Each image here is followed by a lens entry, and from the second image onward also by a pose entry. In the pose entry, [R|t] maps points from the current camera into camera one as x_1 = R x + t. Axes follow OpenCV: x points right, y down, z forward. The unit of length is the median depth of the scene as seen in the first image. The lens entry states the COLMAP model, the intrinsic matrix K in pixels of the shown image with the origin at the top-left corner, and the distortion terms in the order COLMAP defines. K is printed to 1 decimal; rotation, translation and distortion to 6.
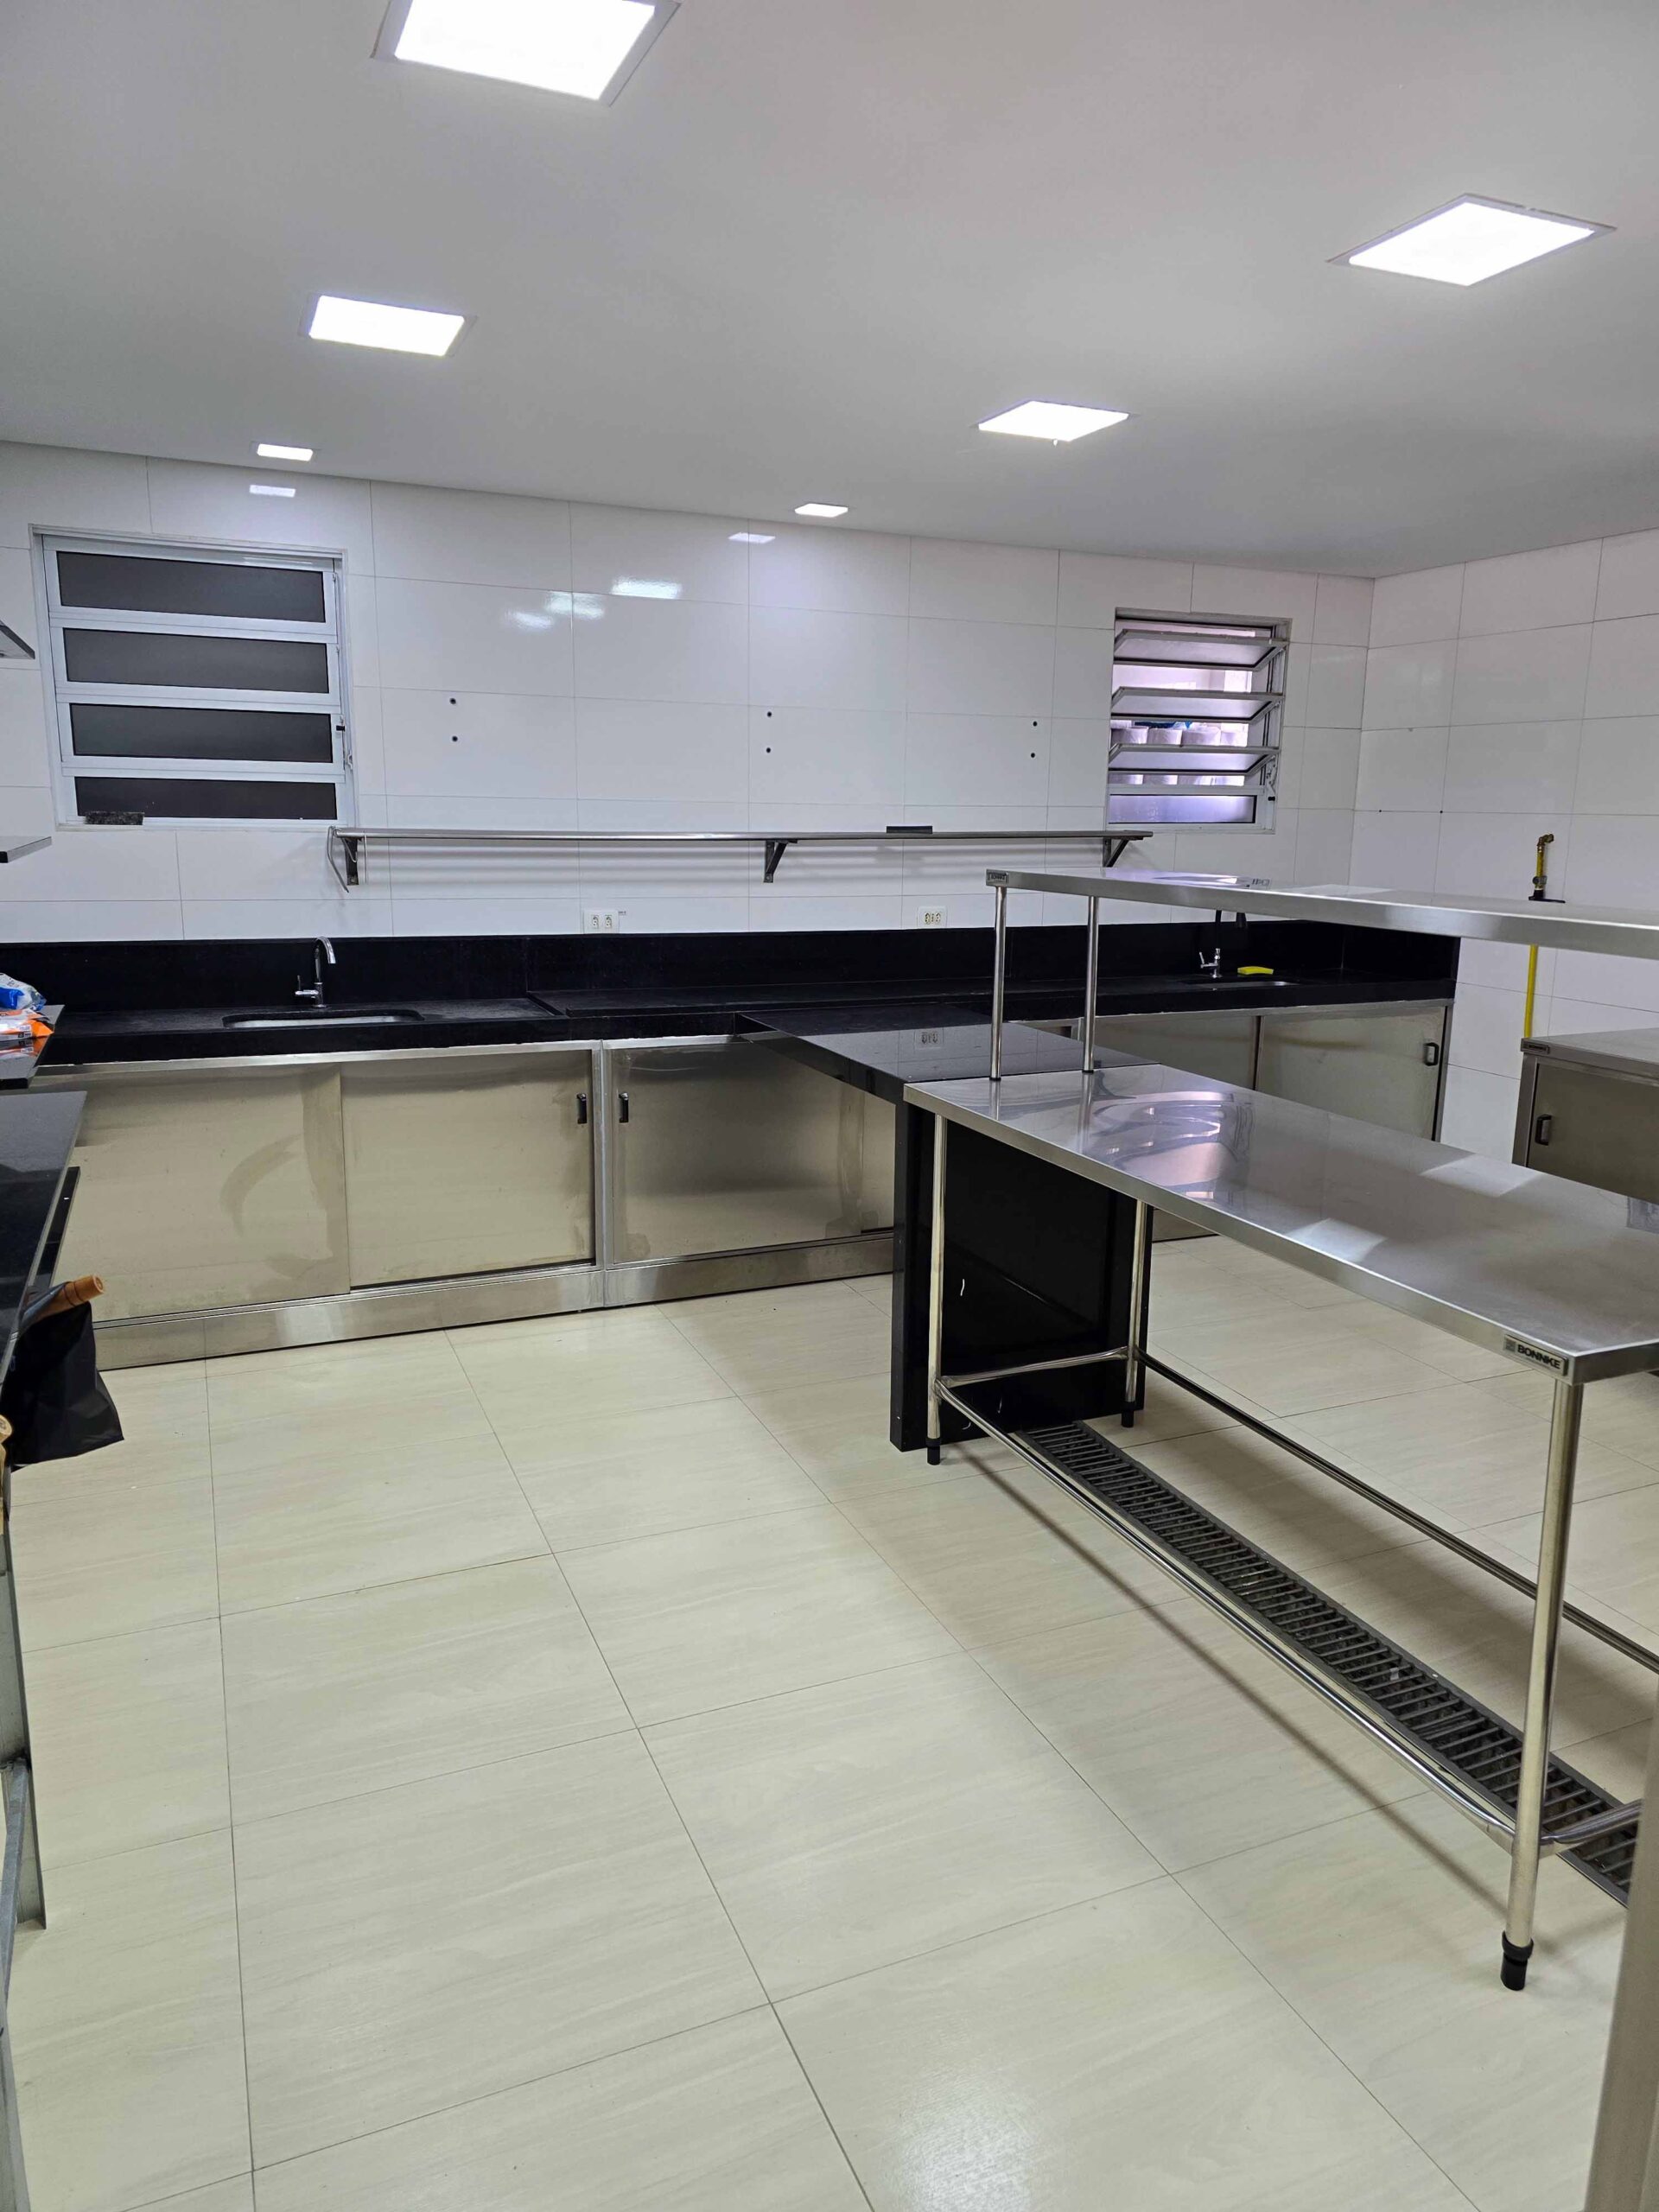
lens RADIAL K [[1464.7, 0, 862.3], [0, 1464.7, 1111.6], [0, 0, 1]] dist [0.098595, -0.096713]
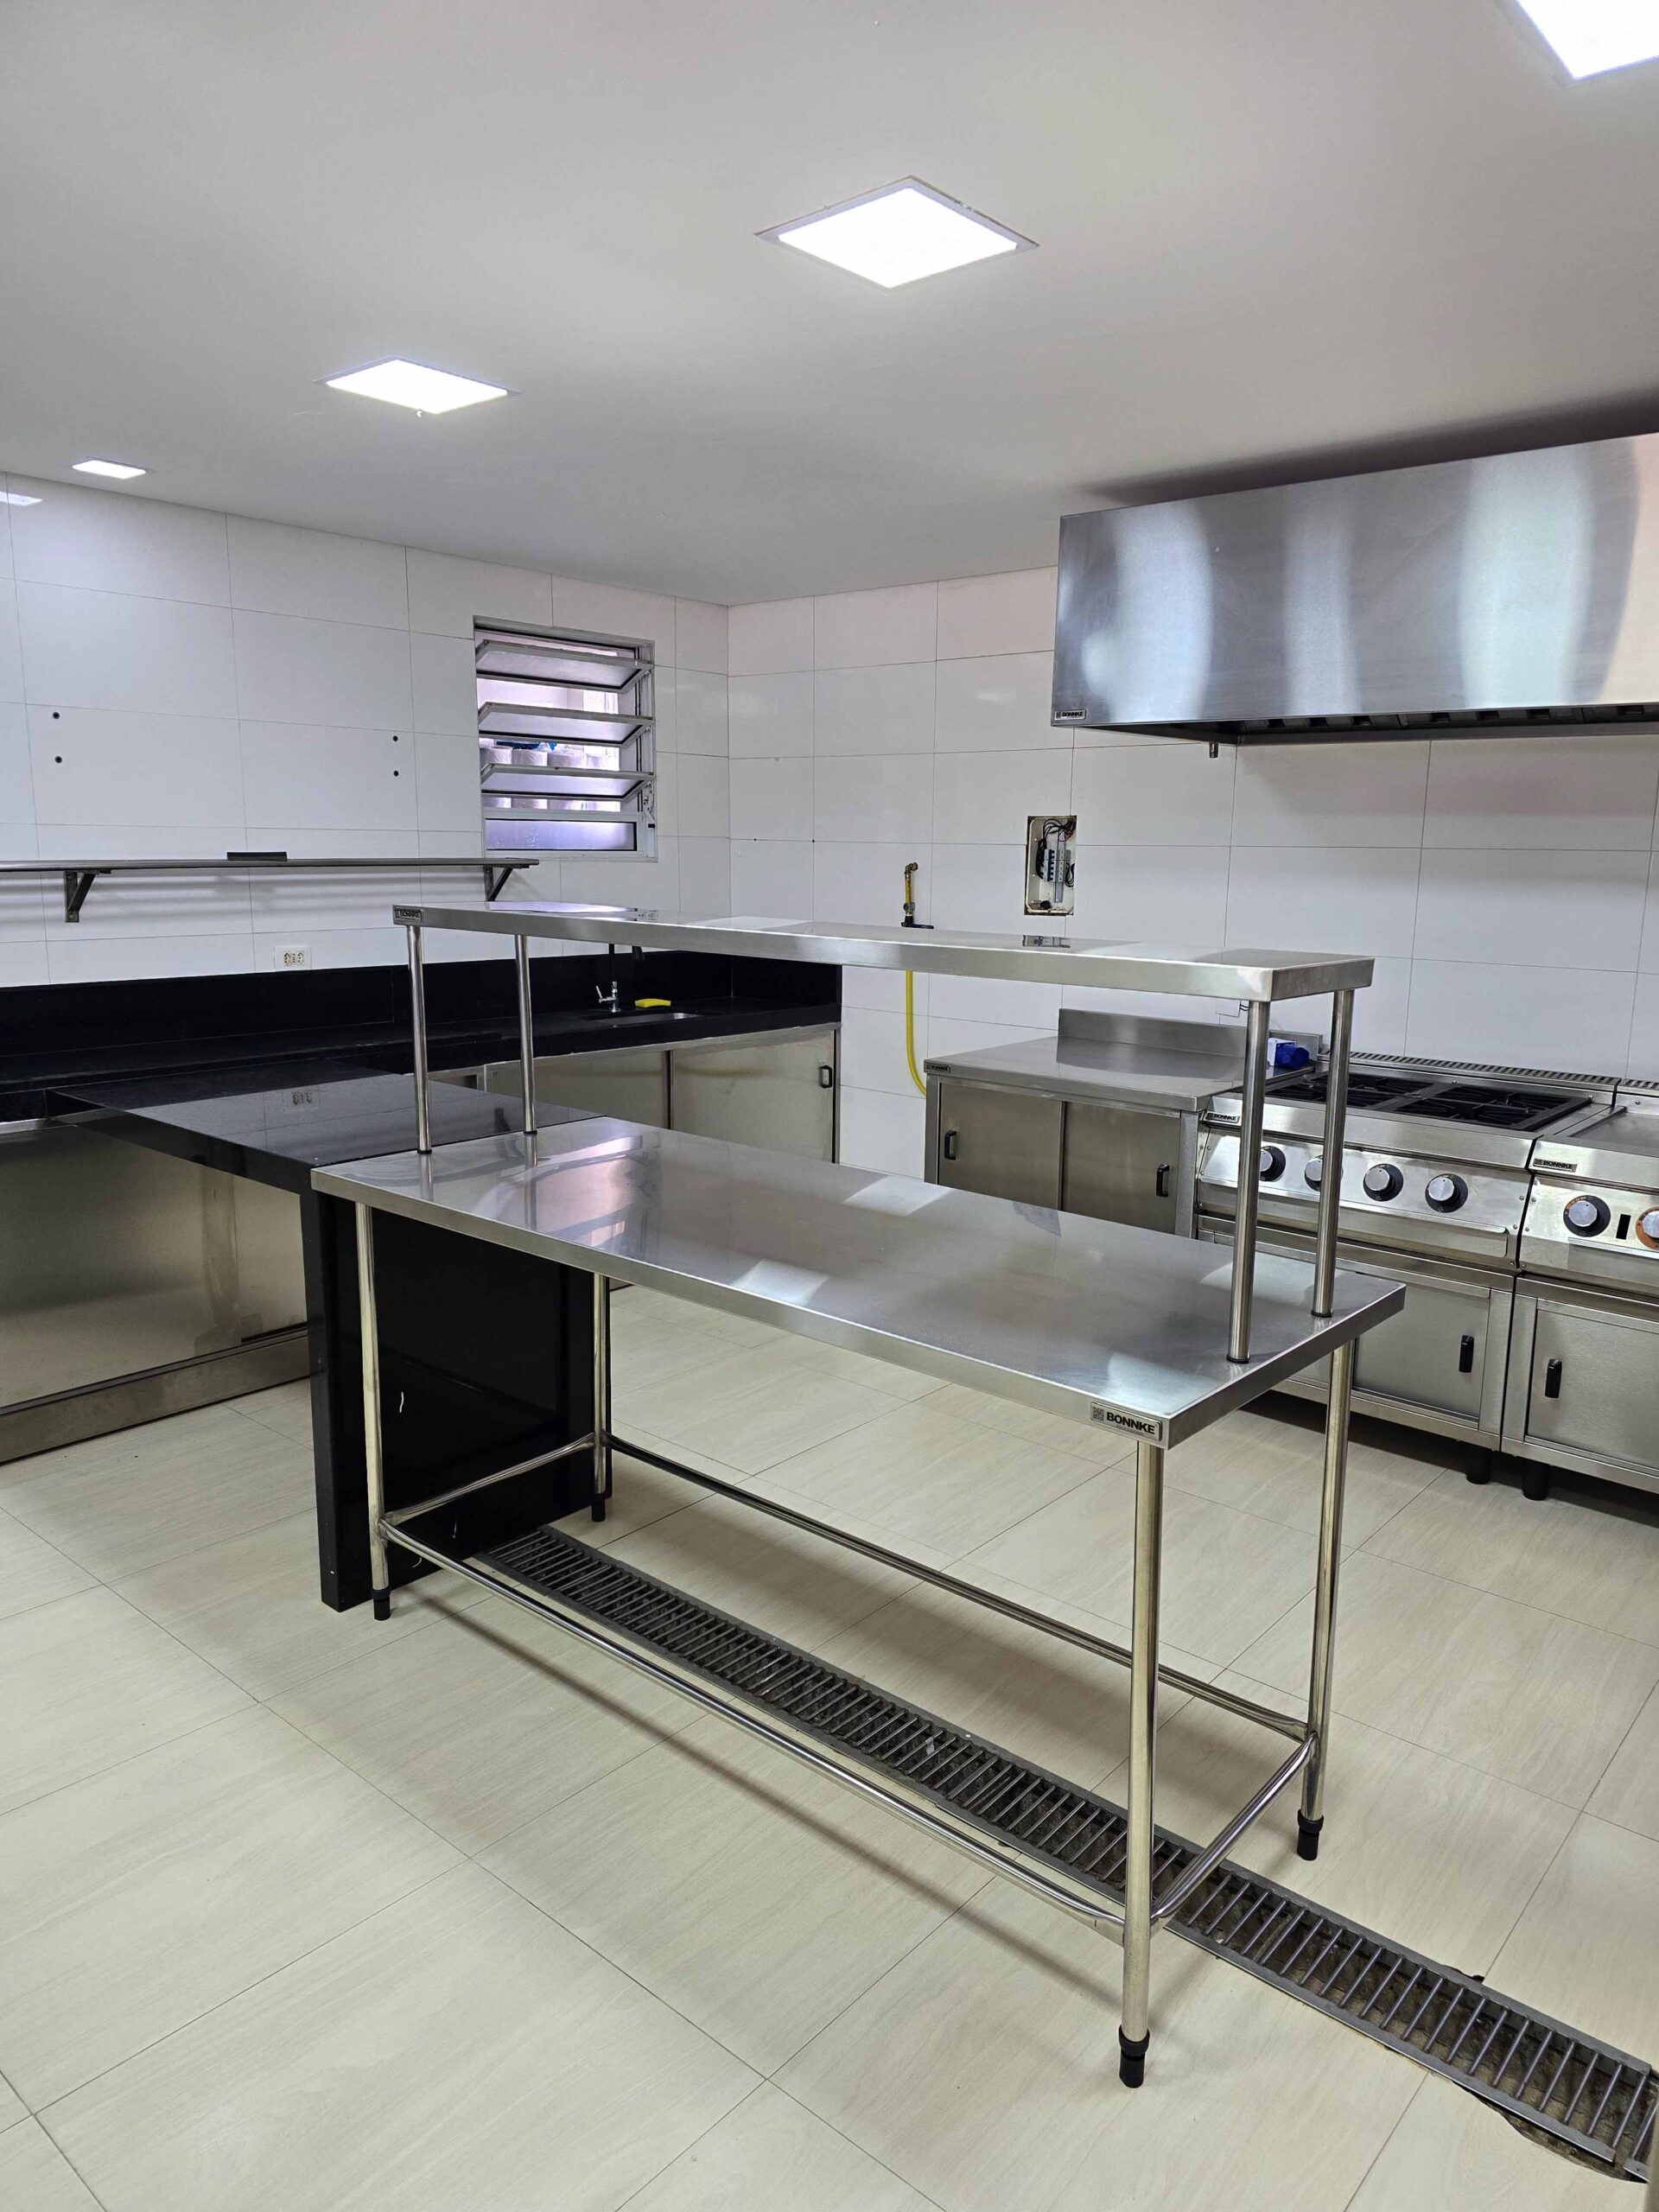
lens RADIAL K [[1468.2, 0, 859.5], [0, 1468.2, 1121.7], [0, 0, 1]] dist [0.079314, -0.089968]
pose [[0.903122, -0.082811, 0.421323, -0.030483], [0.087028, 0.996163, 0.009247, -0.019416], [-0.420472, 0.028315, 0.906864, 0.091770]]
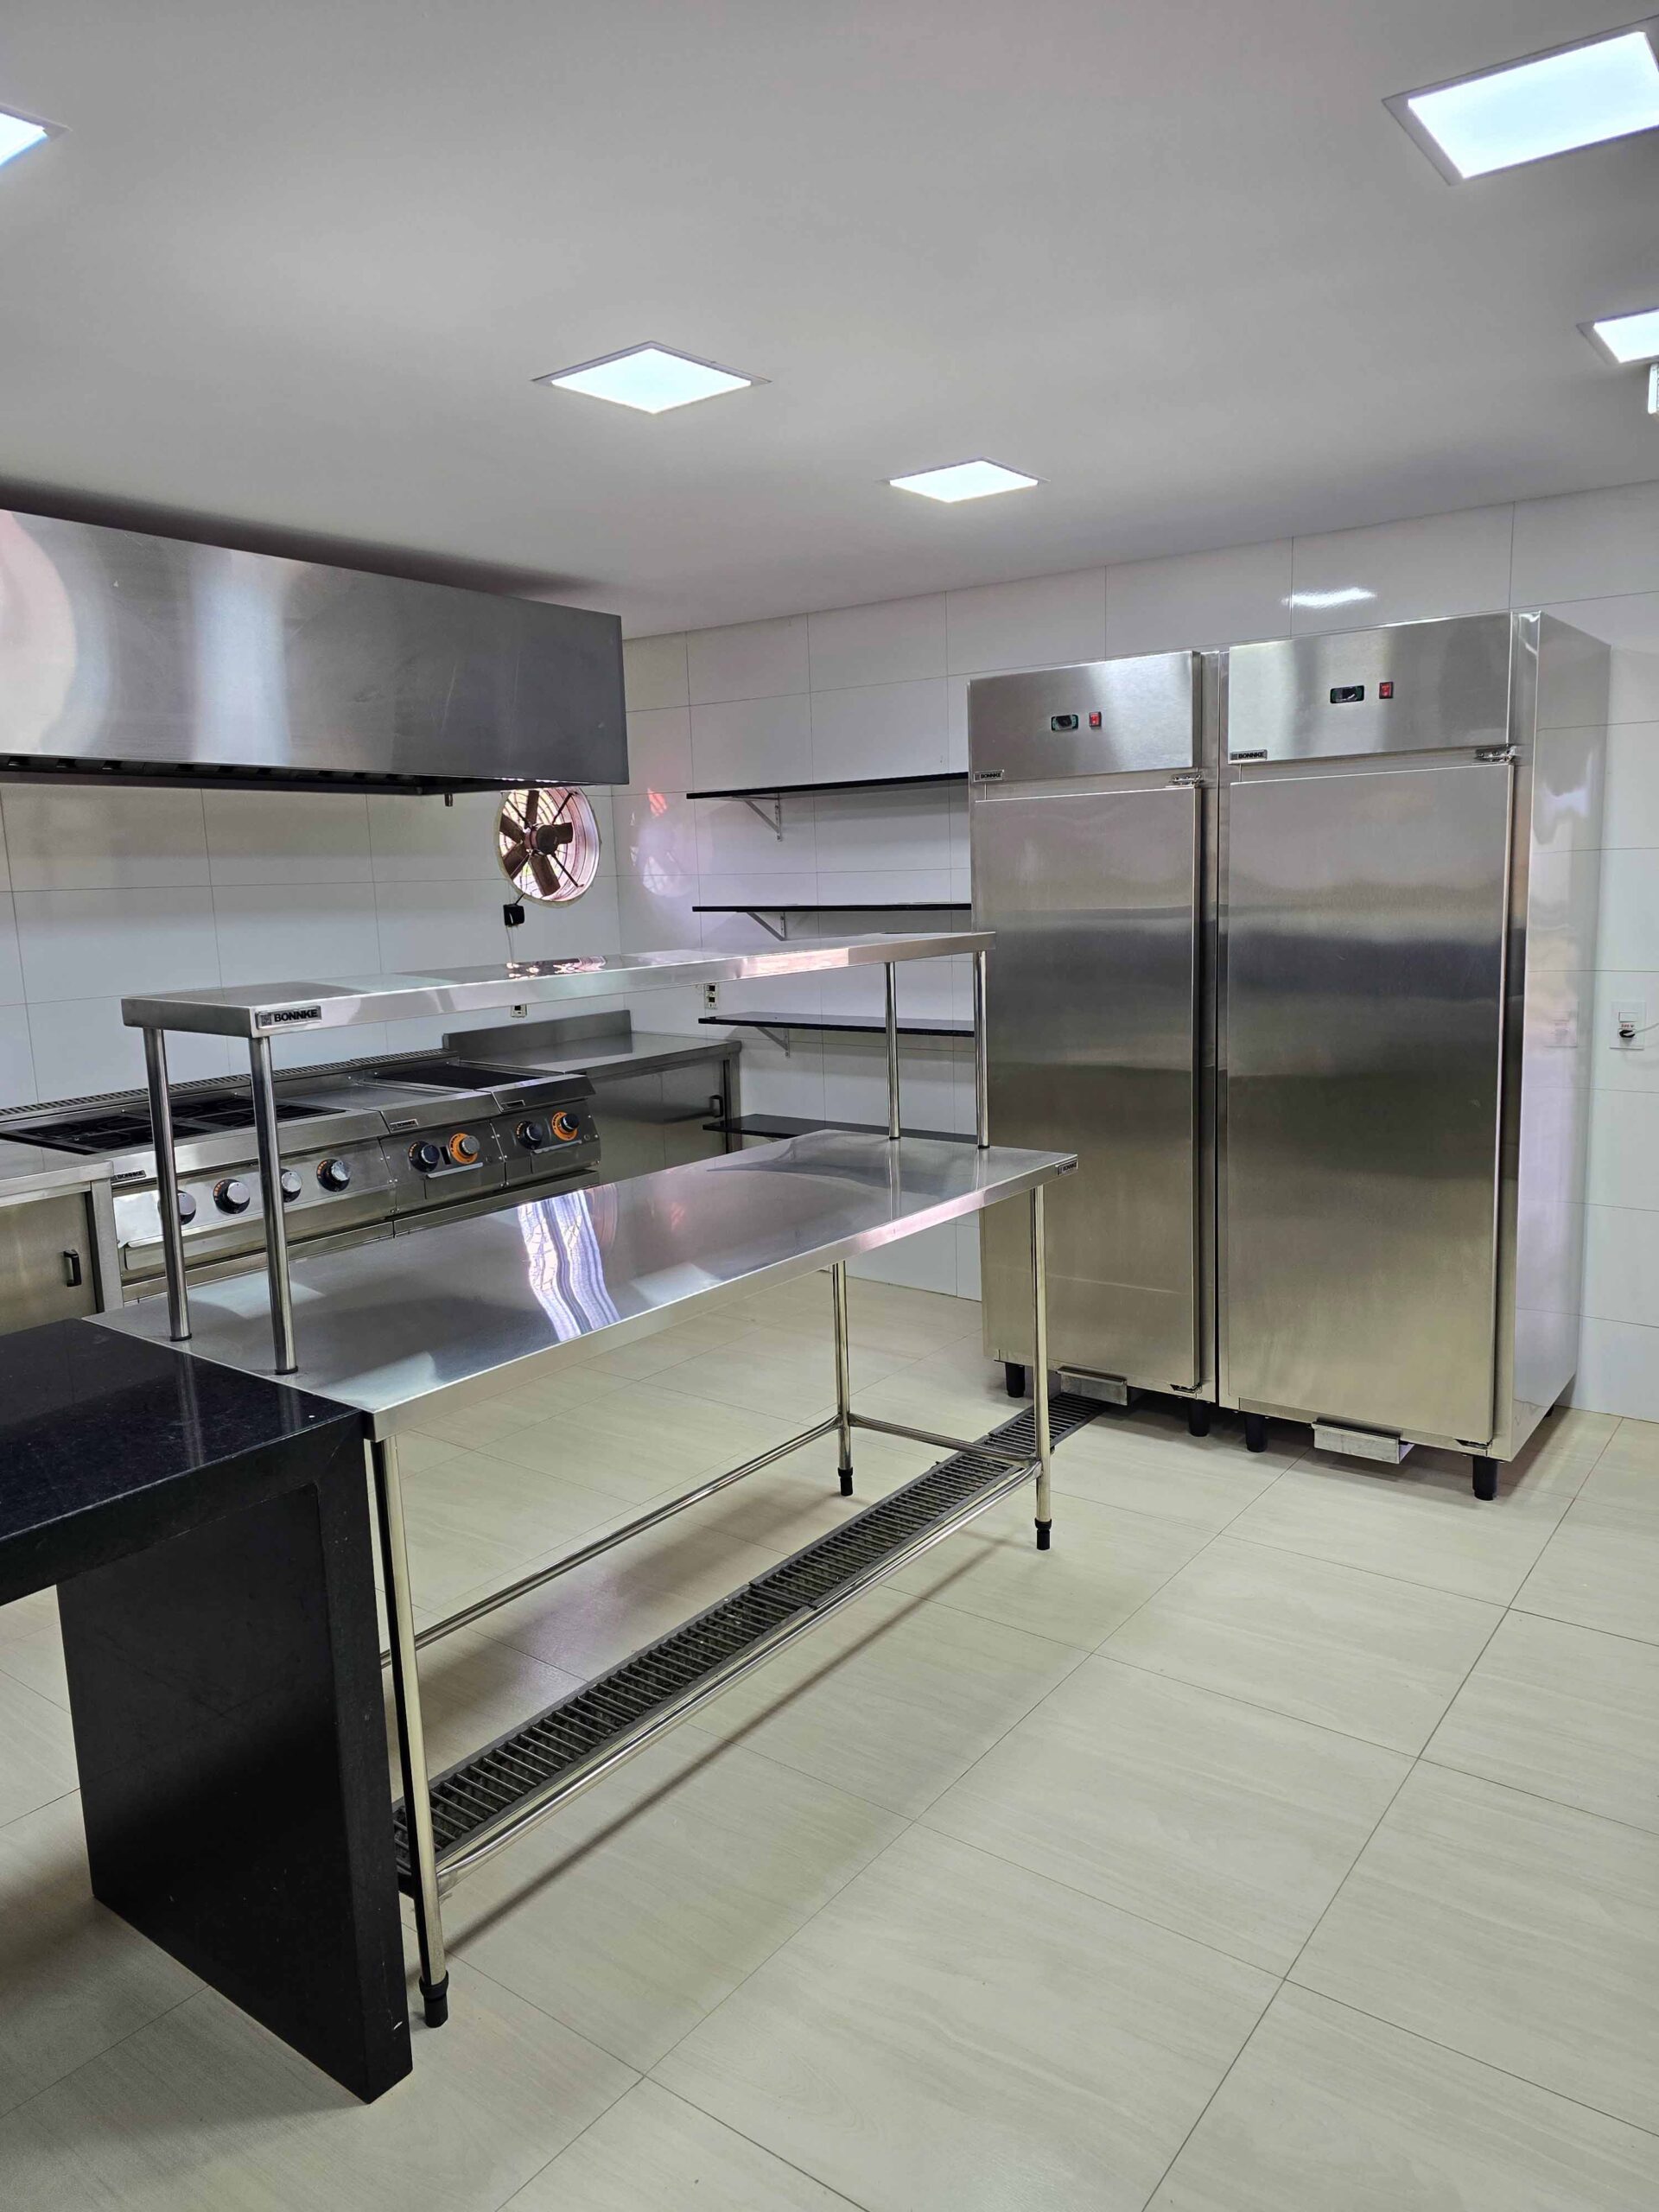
lens RADIAL K [[1489.8, 0, 864.0], [0, 1489.8, 1115.3], [0, 0, 1]] dist [0.071508, -0.079035]
pose [[-0.492230, -0.145414, 0.858233, -0.384966], [0.200064, 0.940654, 0.274124, -0.174088], [-0.847162, 0.306633, -0.433926, 0.794729]]
